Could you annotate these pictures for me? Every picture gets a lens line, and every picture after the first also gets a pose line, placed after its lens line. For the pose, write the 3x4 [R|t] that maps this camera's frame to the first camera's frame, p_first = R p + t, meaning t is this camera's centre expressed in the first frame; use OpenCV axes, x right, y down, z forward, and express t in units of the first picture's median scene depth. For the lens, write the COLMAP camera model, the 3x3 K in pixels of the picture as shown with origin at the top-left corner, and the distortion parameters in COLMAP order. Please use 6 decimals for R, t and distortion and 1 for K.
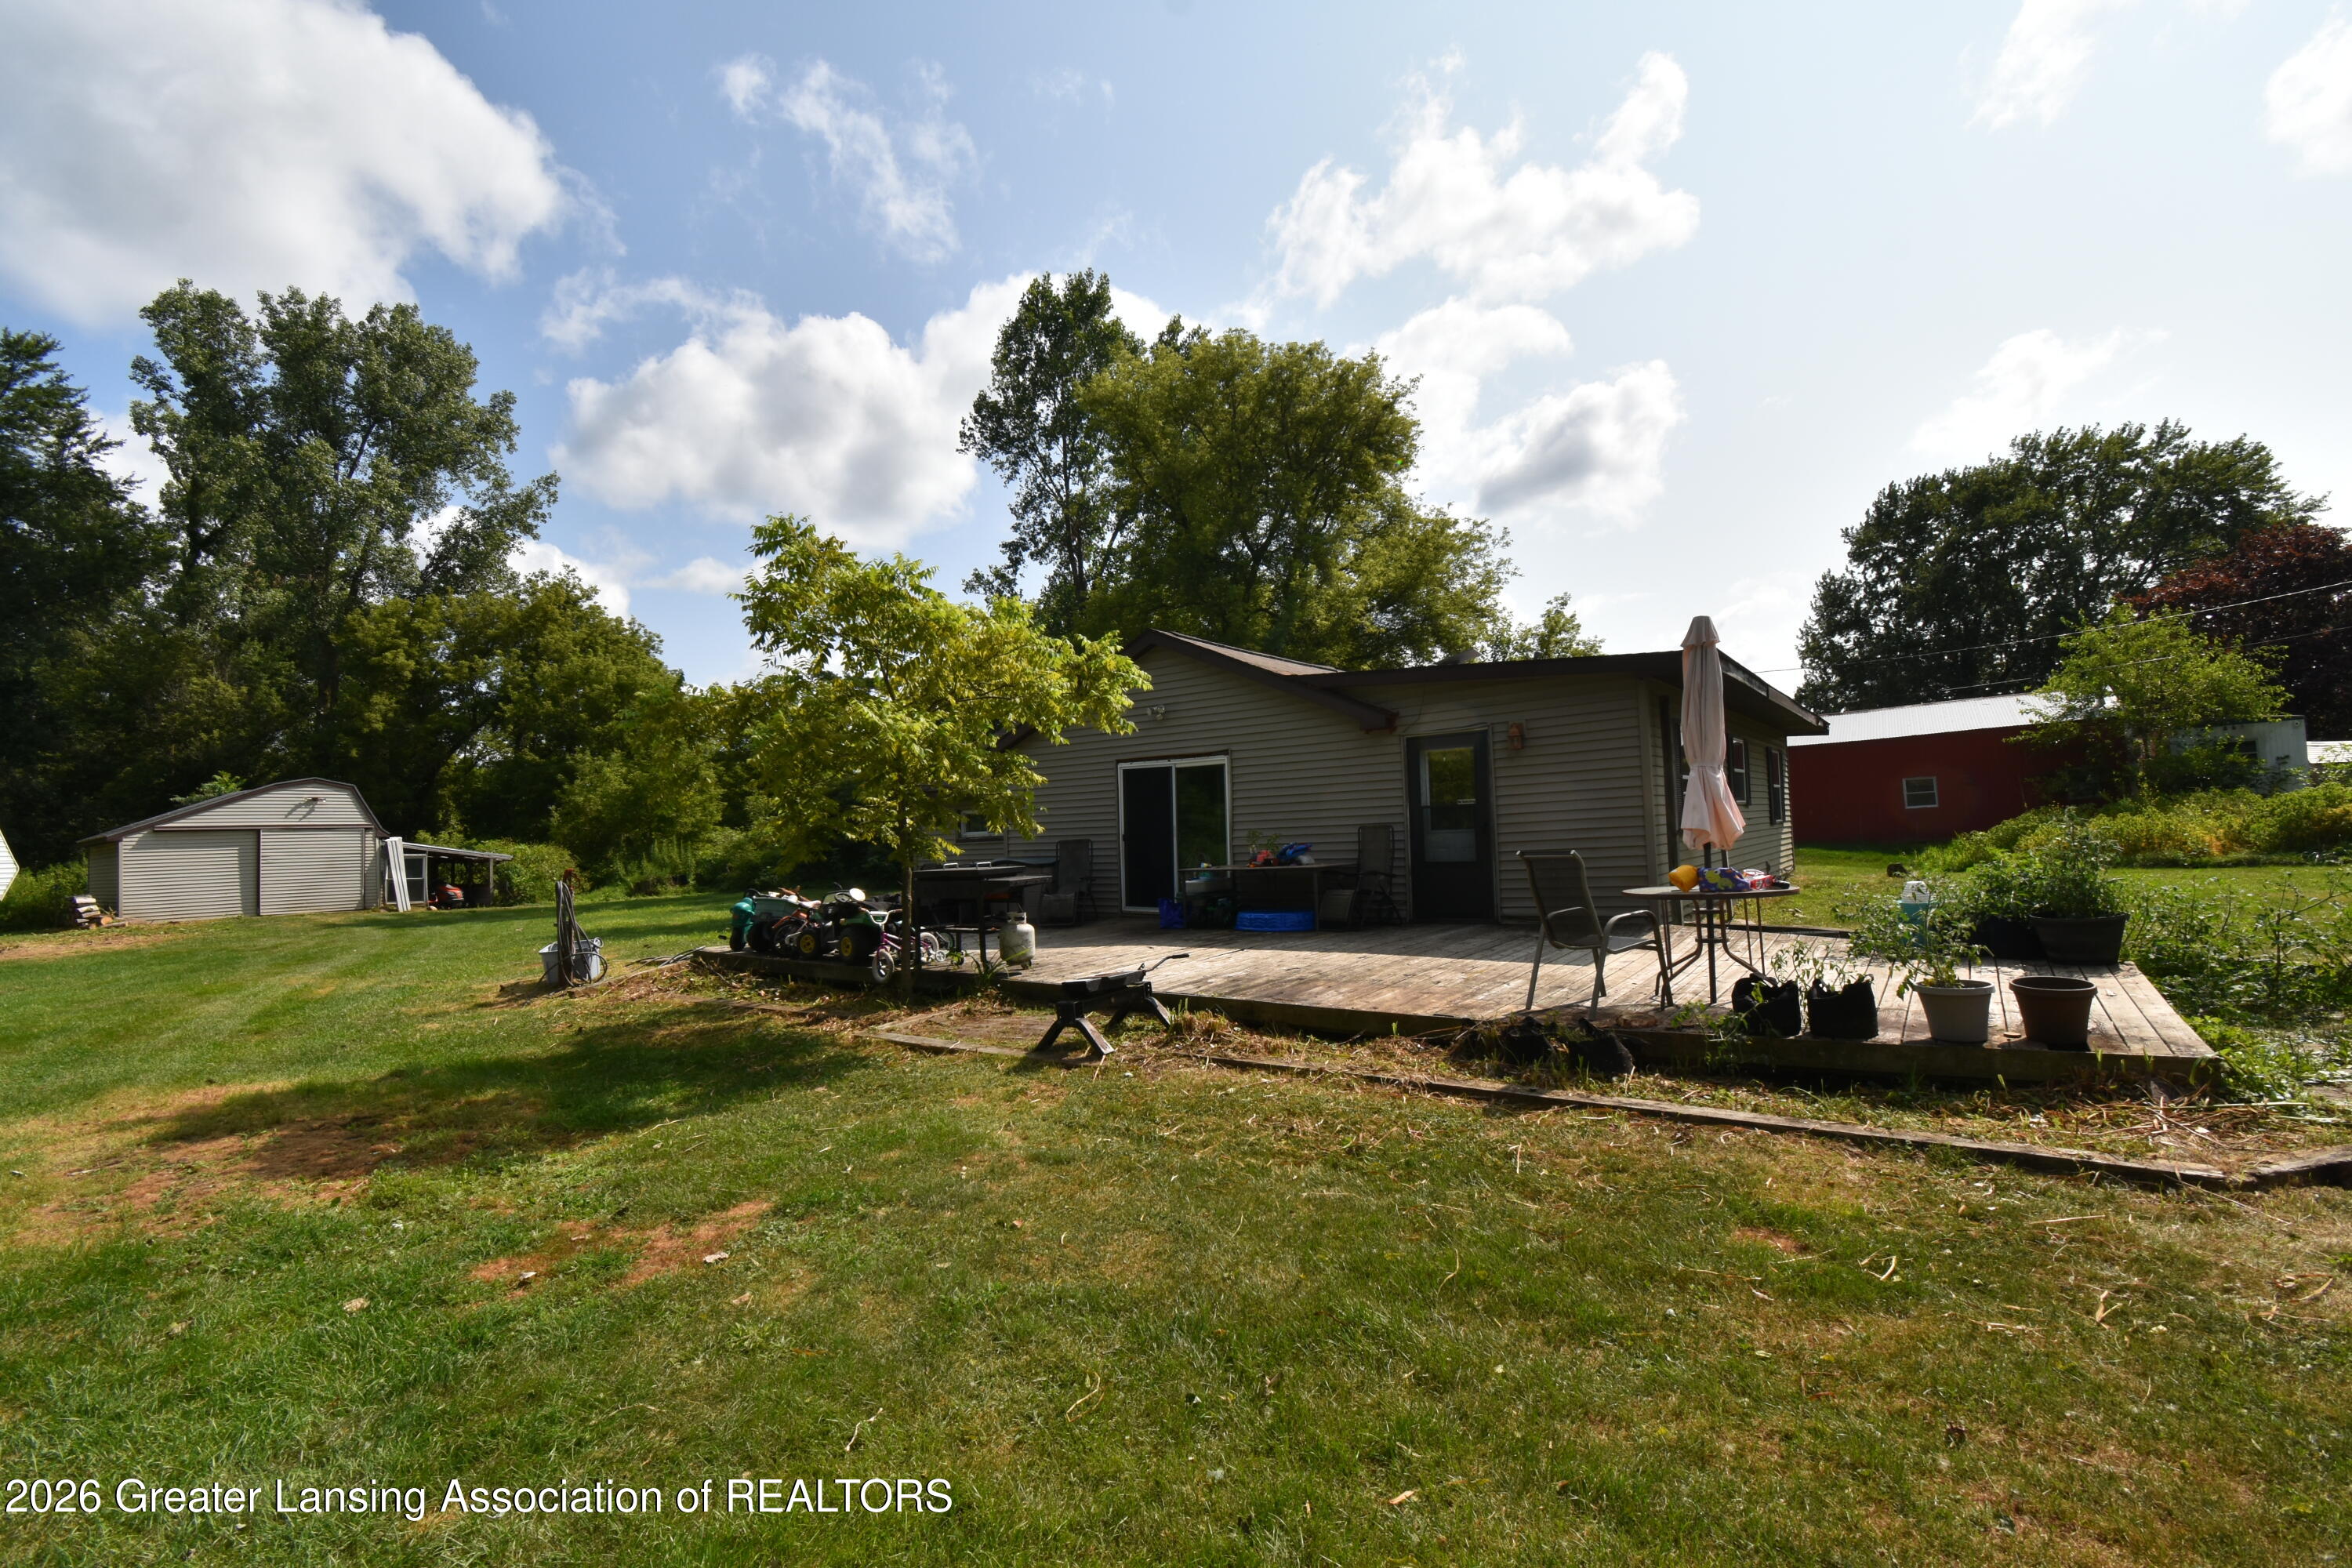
lens RADIAL K [[1060.6, 0, 1176.0], [0, 1060.6, 784.0], [0, 0, 1]] dist [0.058458, -0.024159]
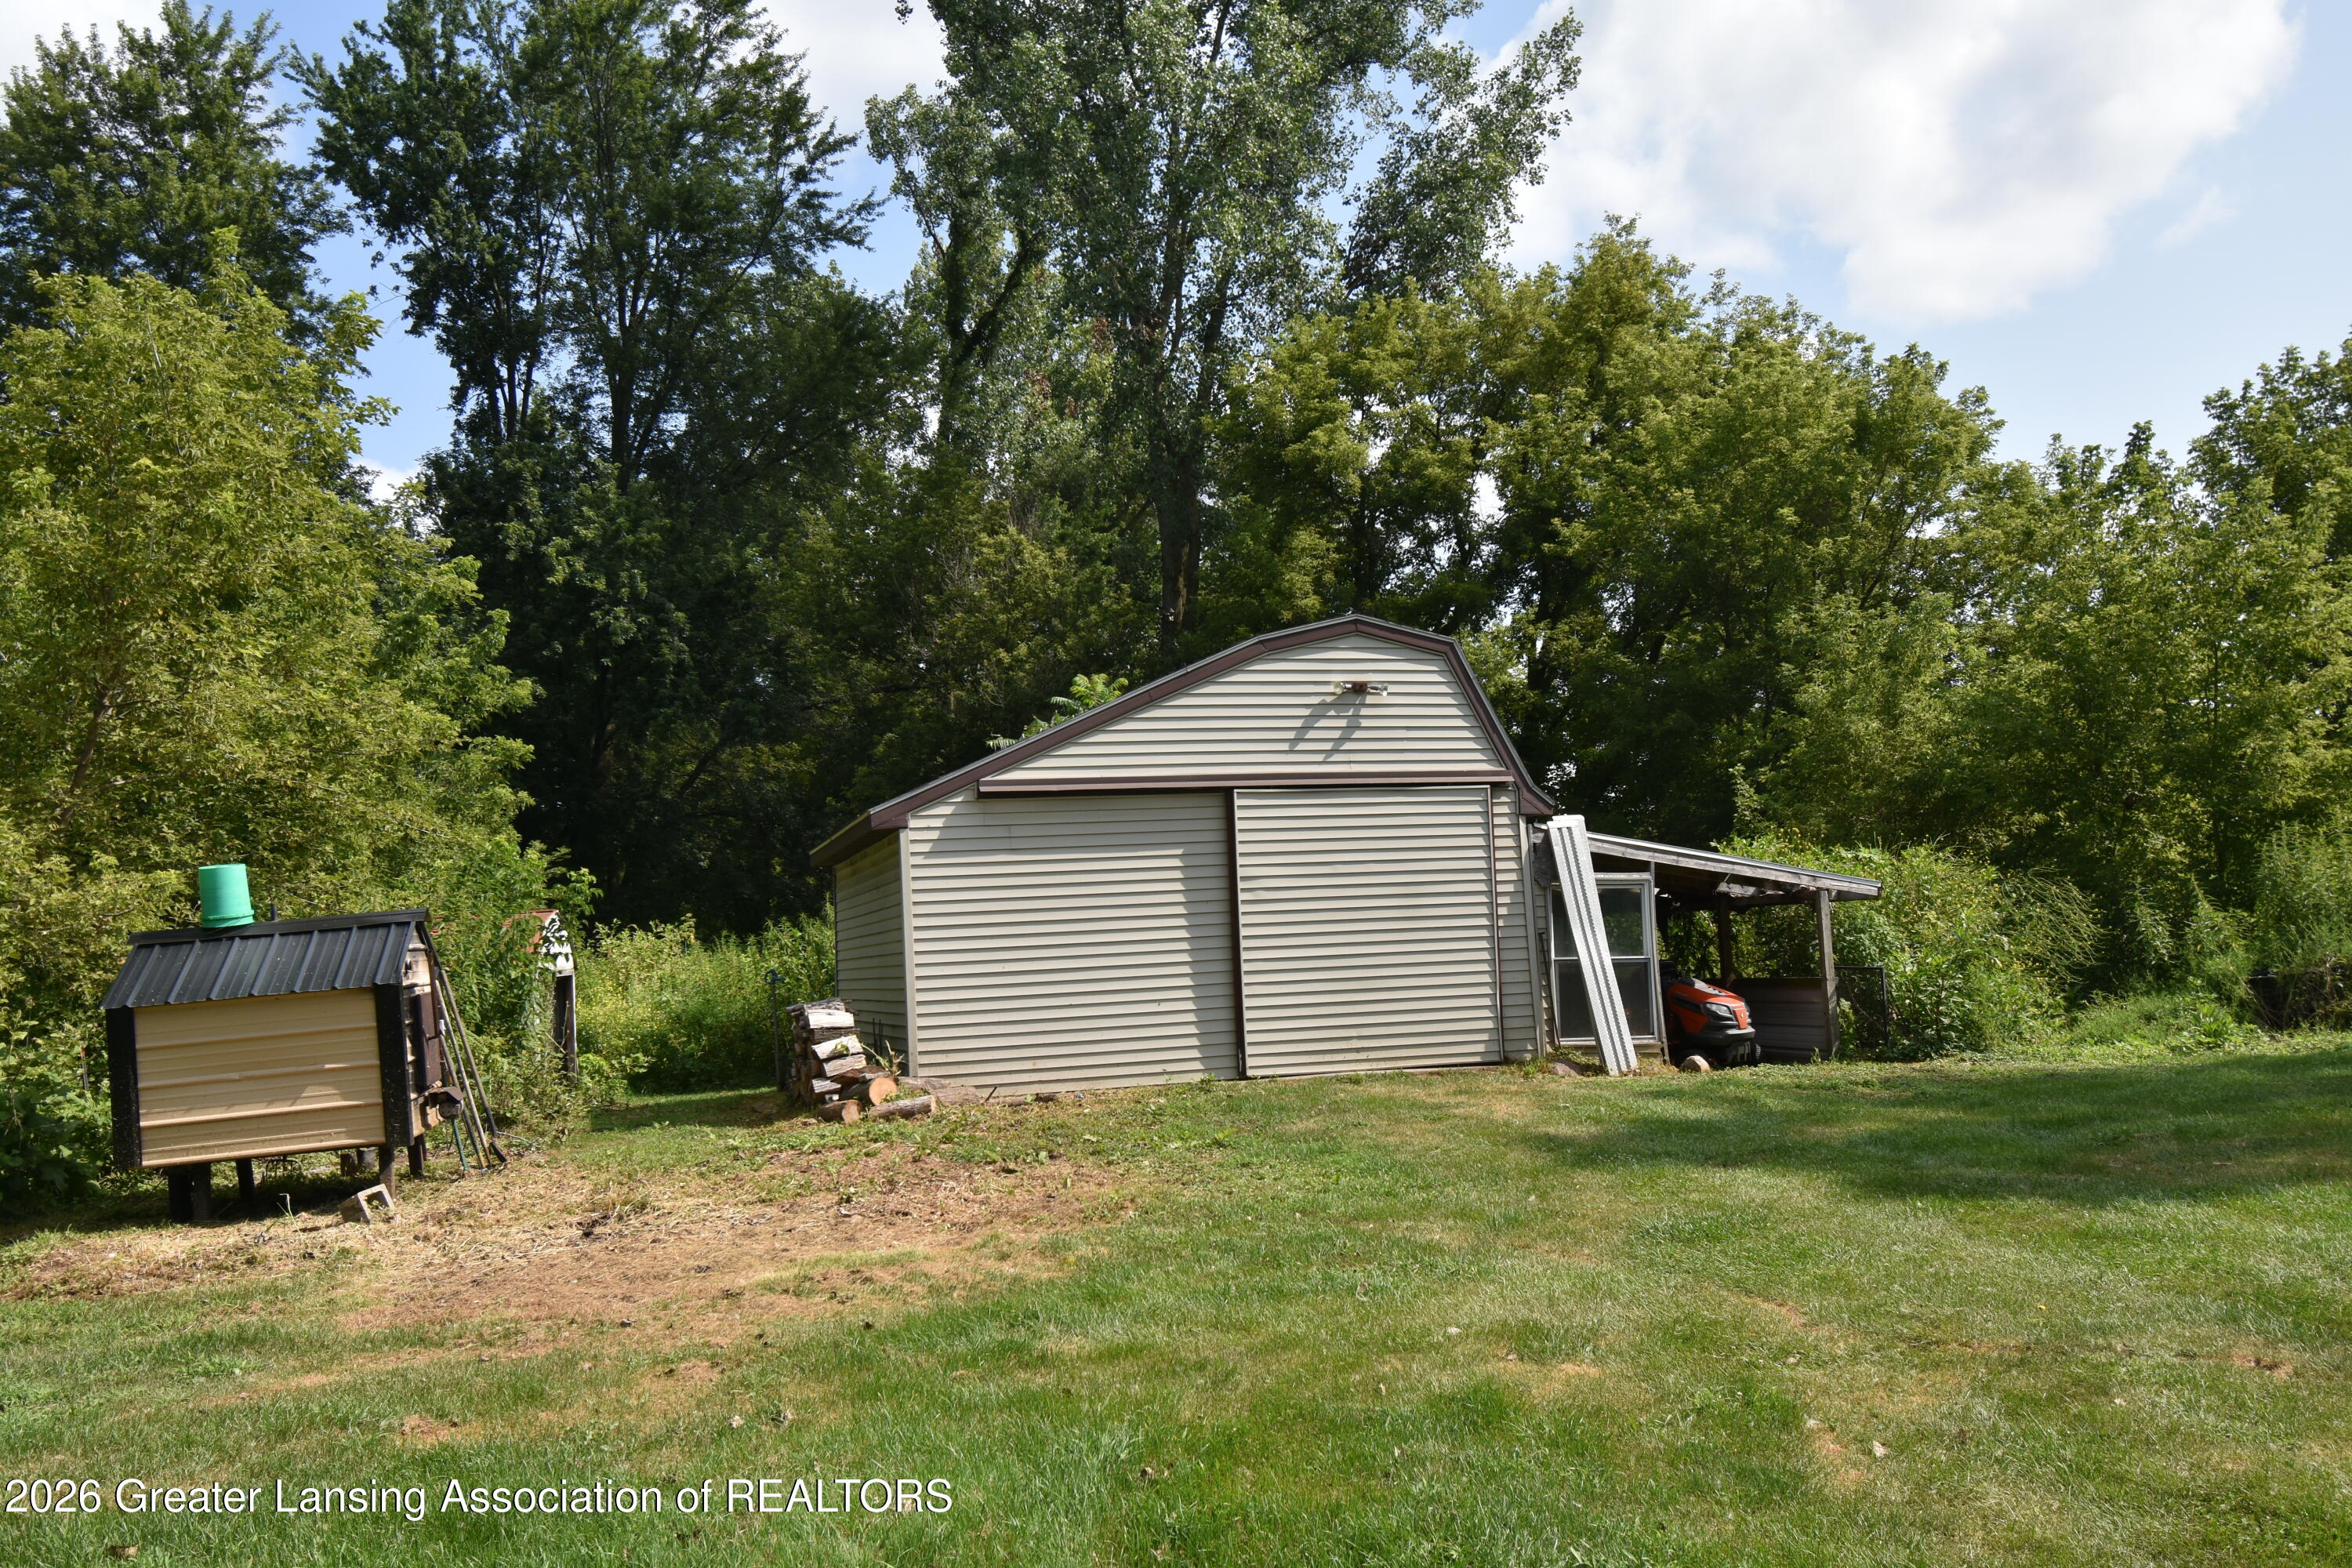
lens RADIAL K [[1990.5, 0, 1176.0], [0, 1990.5, 784.0], [0, 0, 1]] dist [-0.003430, -0.002490]
pose [[0.816669, -0.050141, -0.574923, -0.315354], [0.043185, 0.998735, -0.025760, 0.031446], [0.575488, -0.003791, 0.817802, 0.320111]]
